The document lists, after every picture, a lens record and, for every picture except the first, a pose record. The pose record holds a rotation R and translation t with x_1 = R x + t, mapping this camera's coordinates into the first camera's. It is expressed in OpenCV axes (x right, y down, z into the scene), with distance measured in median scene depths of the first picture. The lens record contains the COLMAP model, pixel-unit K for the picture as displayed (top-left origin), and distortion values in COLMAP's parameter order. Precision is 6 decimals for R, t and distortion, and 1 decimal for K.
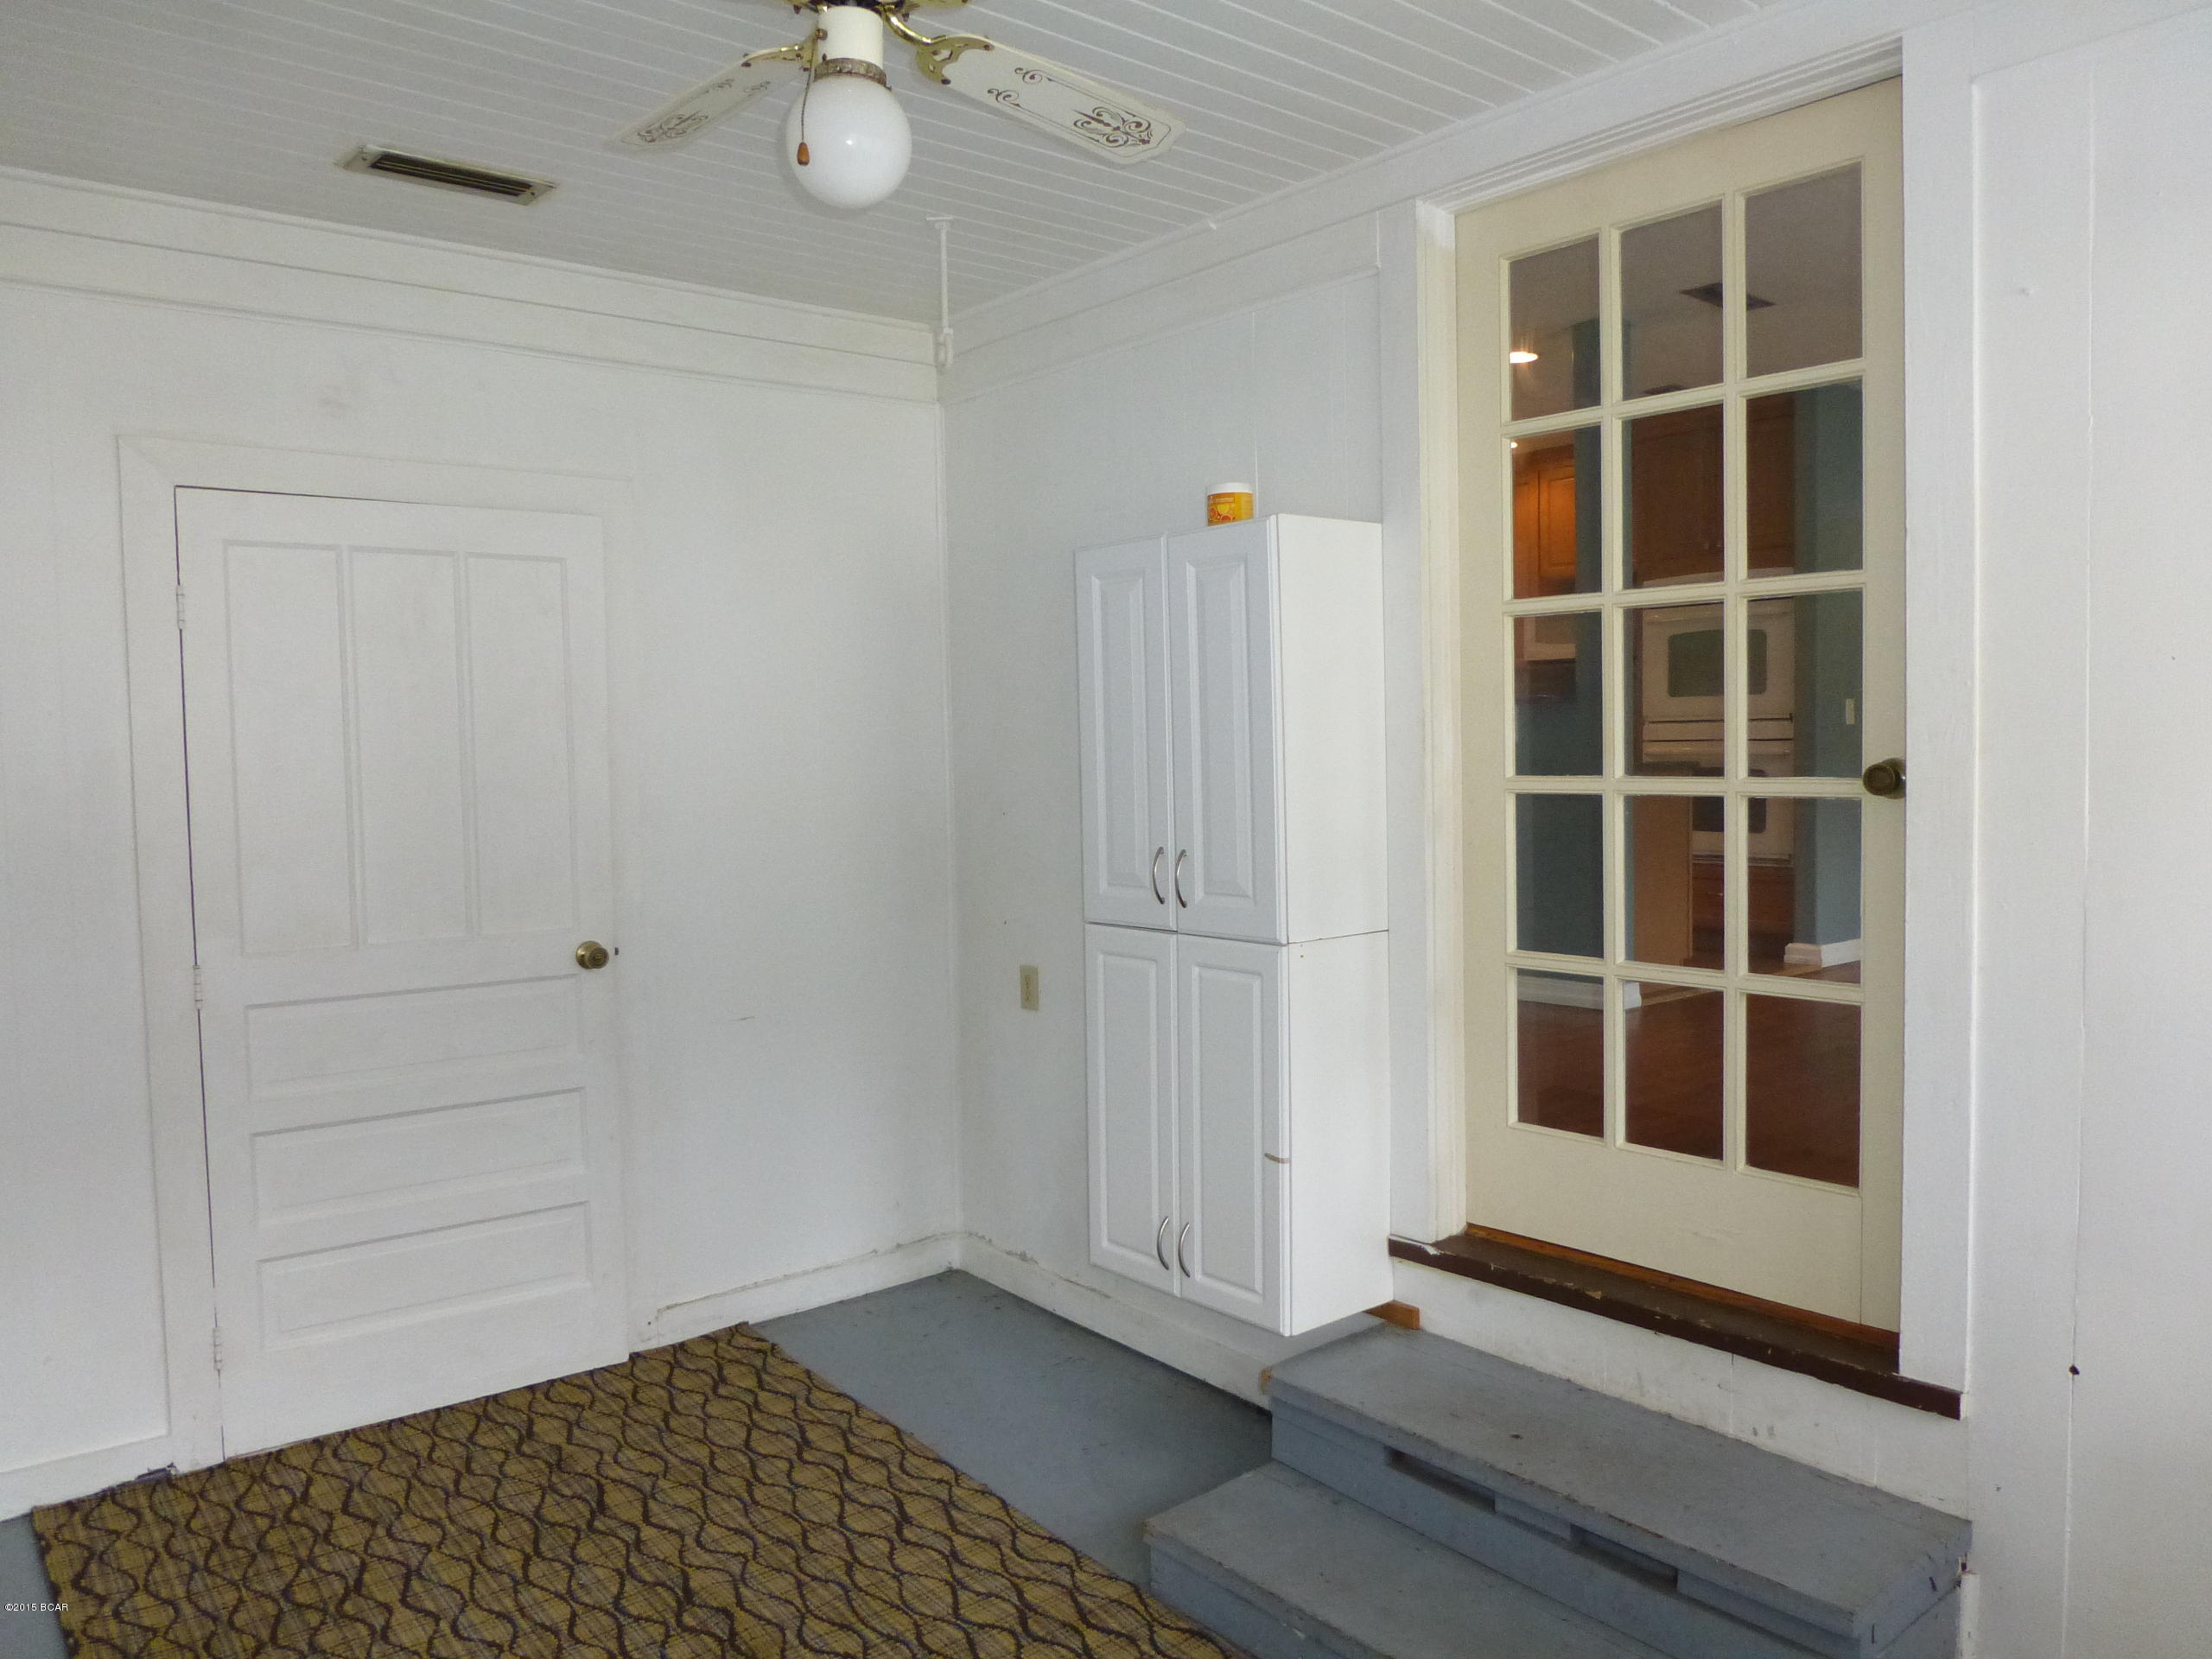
lens RADIAL K [[1609.4, 0, 1110.3], [0, 1609.4, 831.0], [0, 0, 1]] dist [-0.027006, 0.006883]
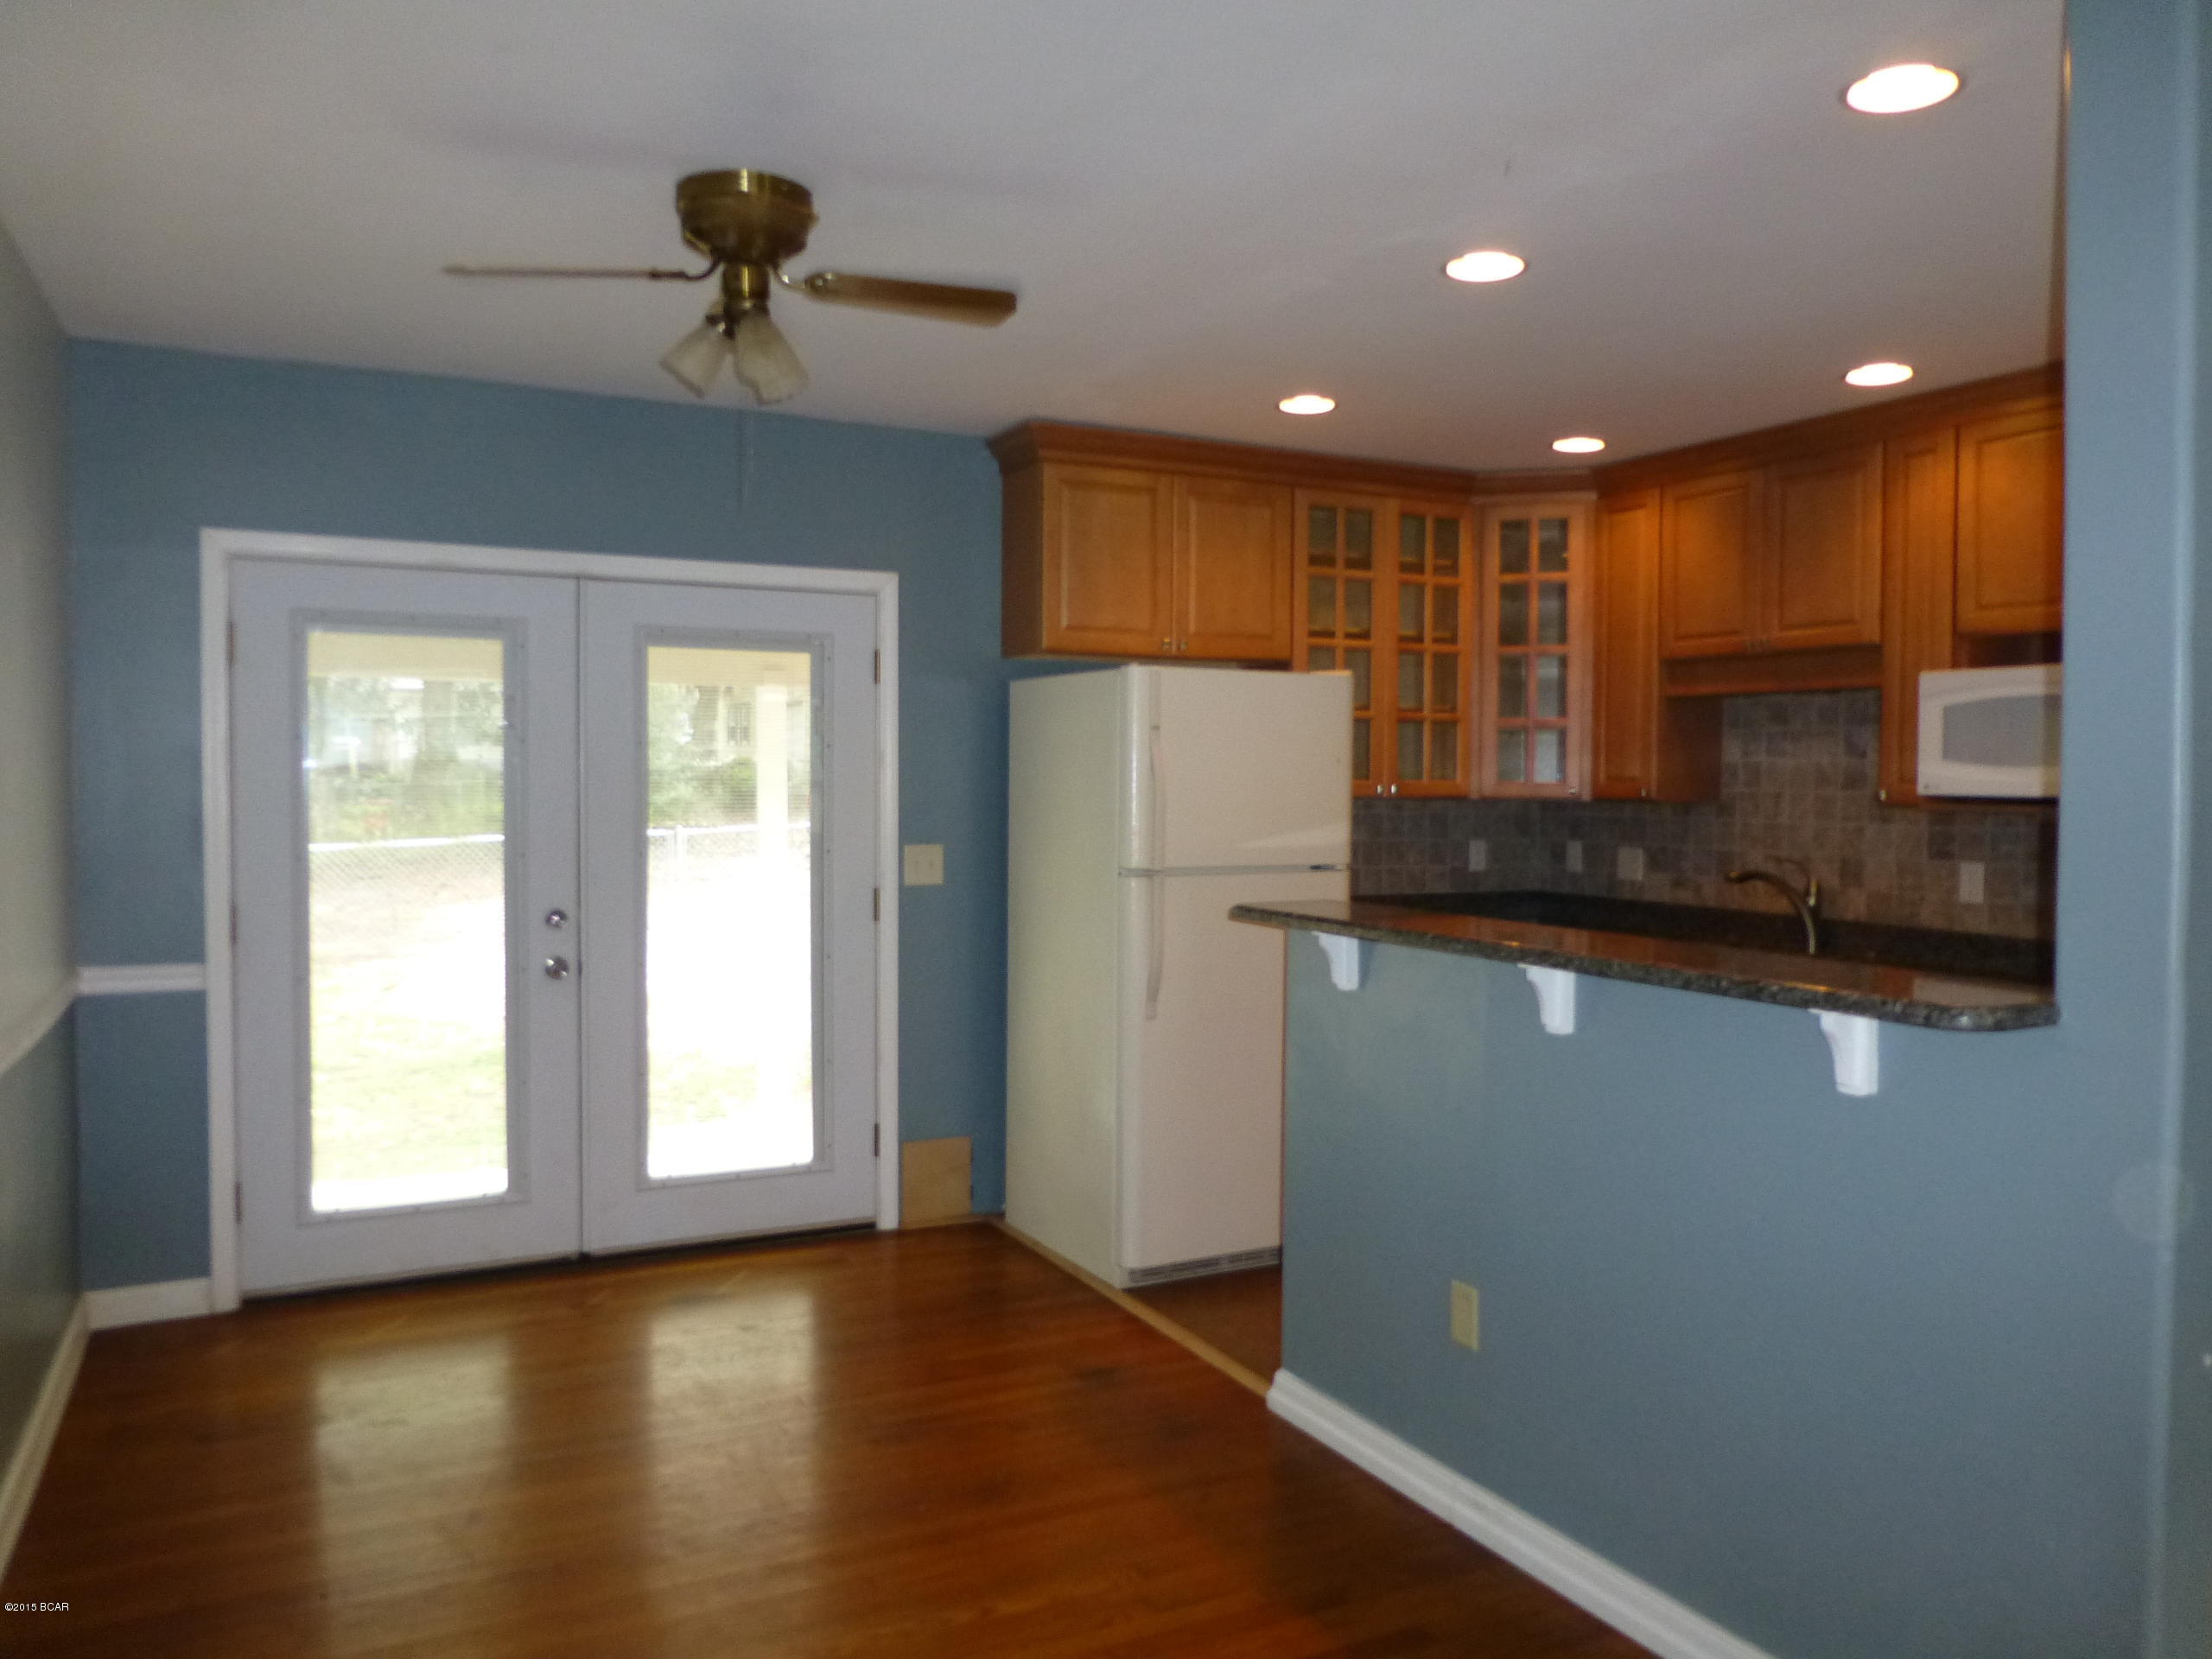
lens RADIAL K [[1609.4, 0, 1122.5], [0, 1609.4, 833.5], [0, 0, 1]] dist [-0.027006, 0.006883]
pose [[0.976094, 0.028727, -0.215441, 0.142047], [-0.031949, 0.999423, -0.011486, -0.093652], [0.214987, 0.018095, 0.976449, 0.527454]]
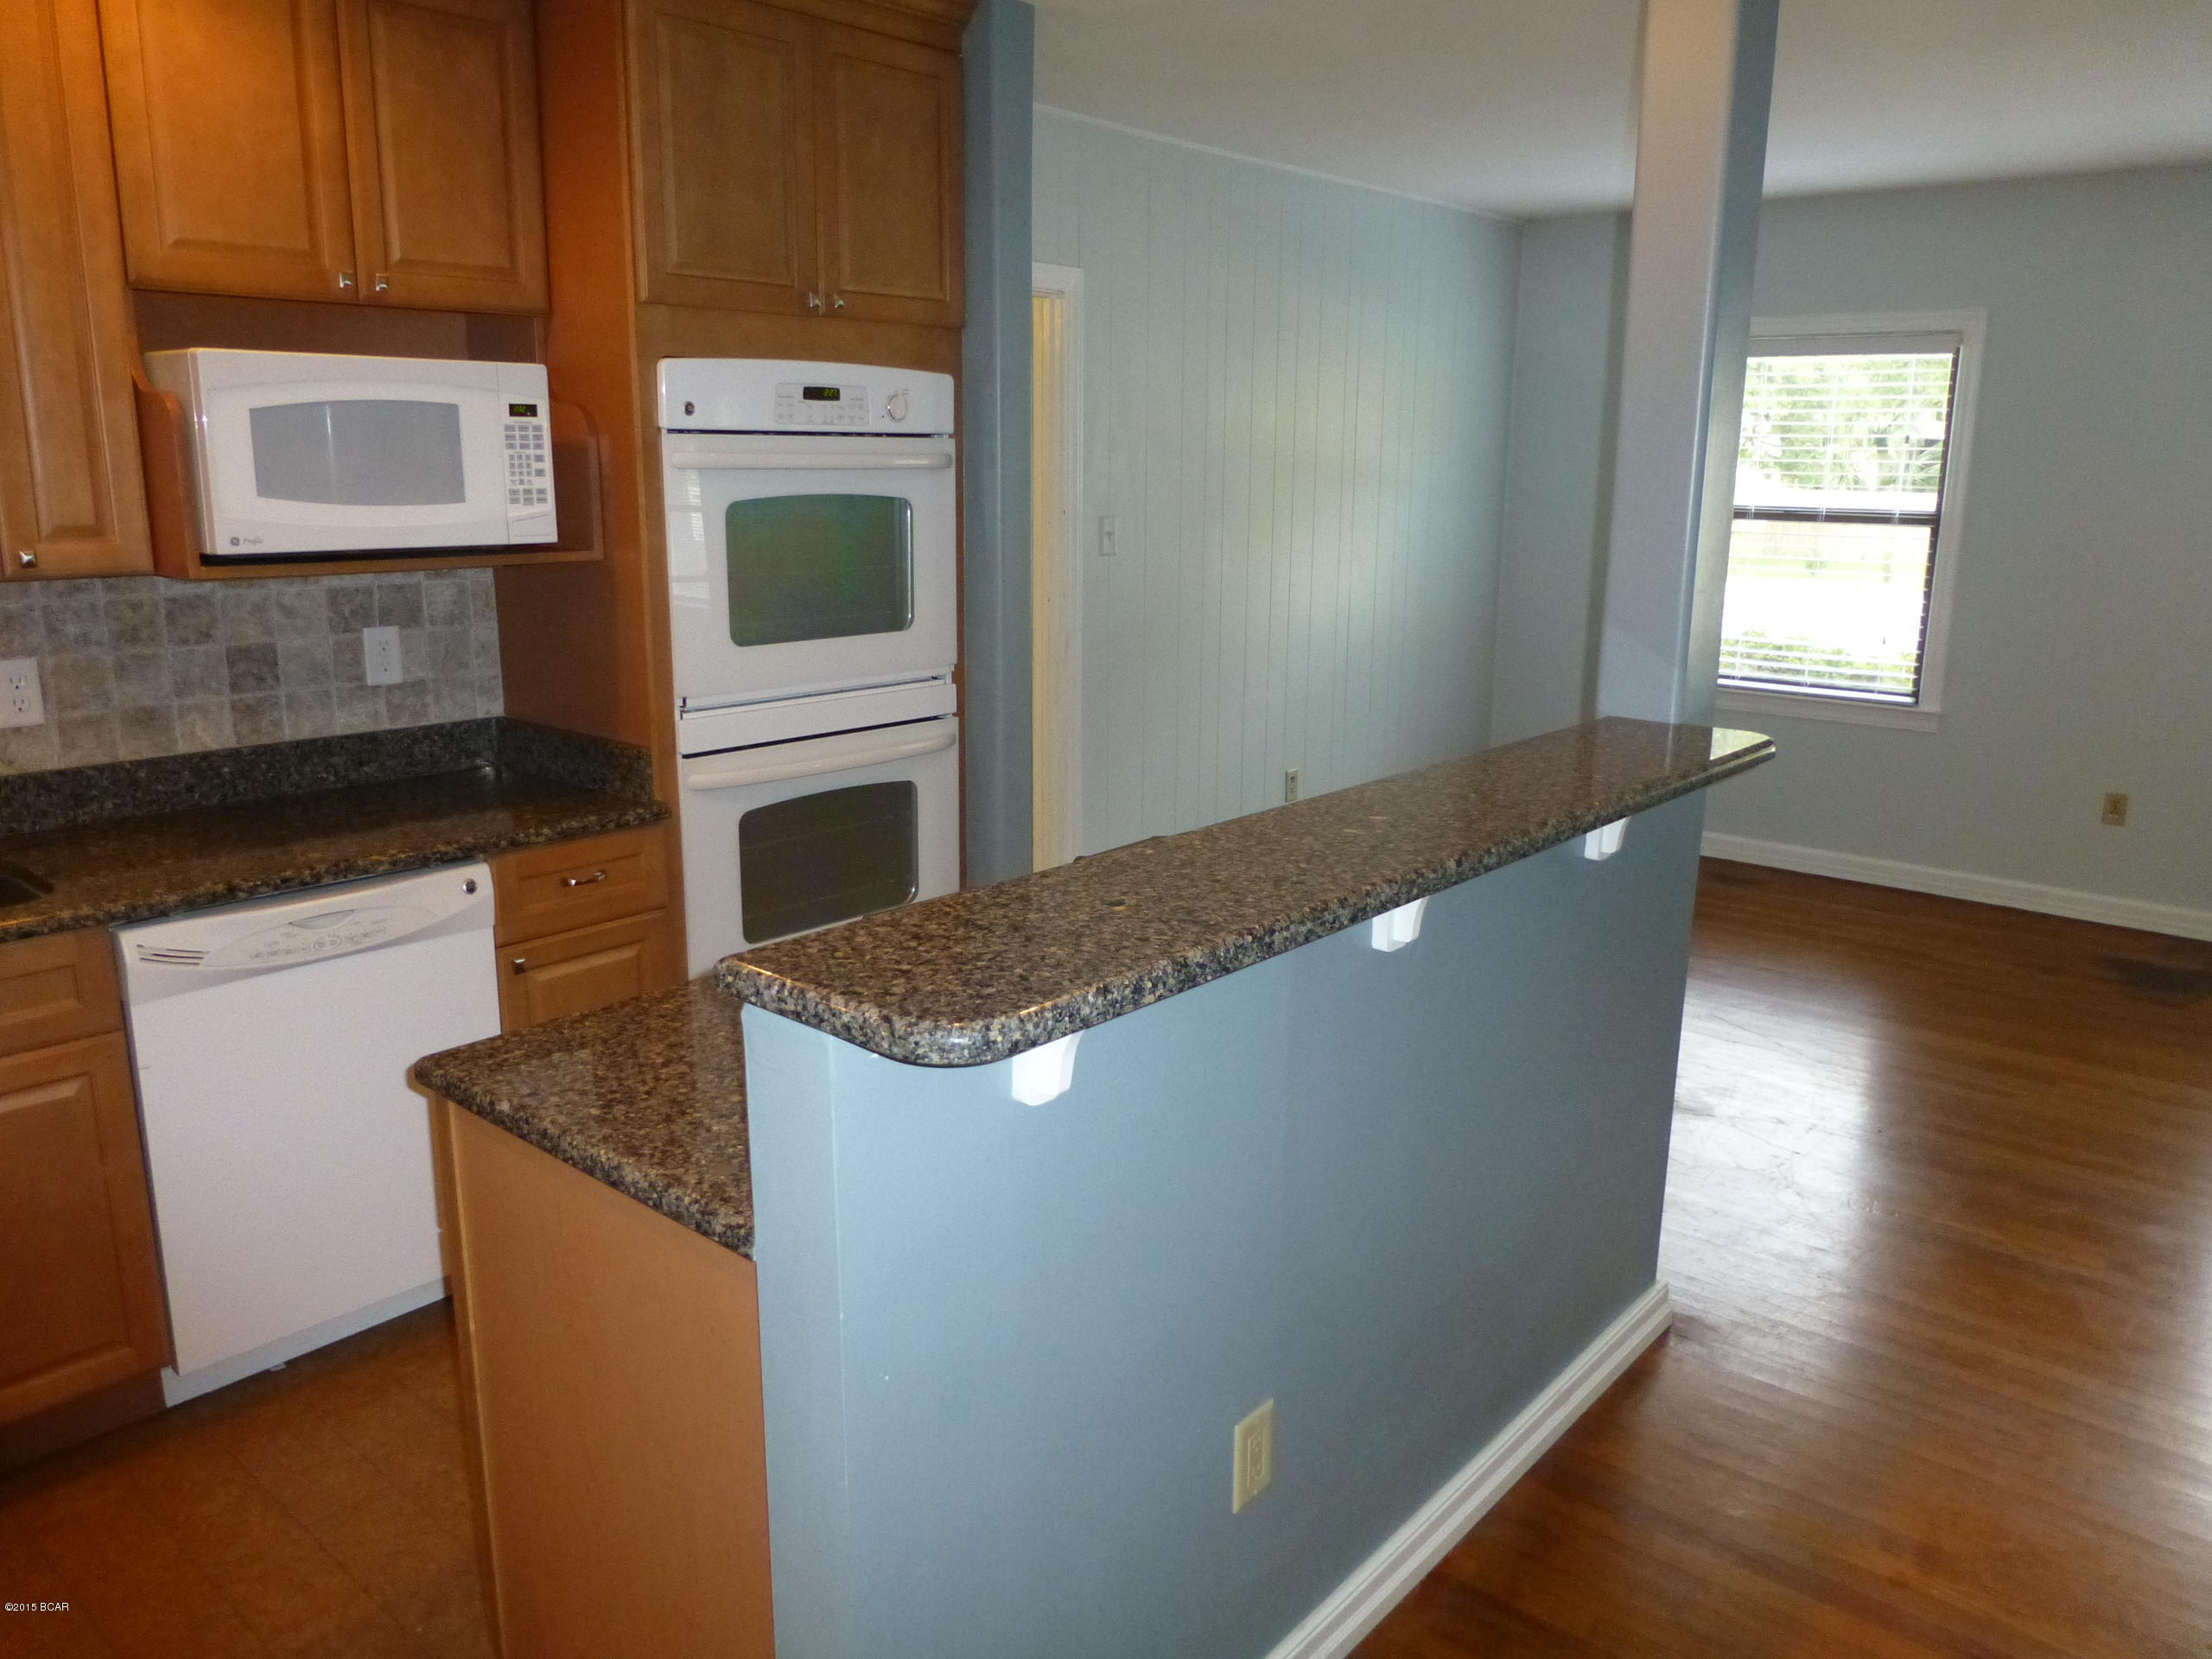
lens RADIAL K [[1609.4, 0, 1115.1], [0, 1609.4, 840.4], [0, 0, 1]] dist [-0.027006, 0.006883]
pose [[-0.166597, -0.219585, 0.961264, -0.098671], [0.040032, 0.972578, 0.229108, -0.137151], [-0.985212, 0.076650, -0.153238, 1.042076]]
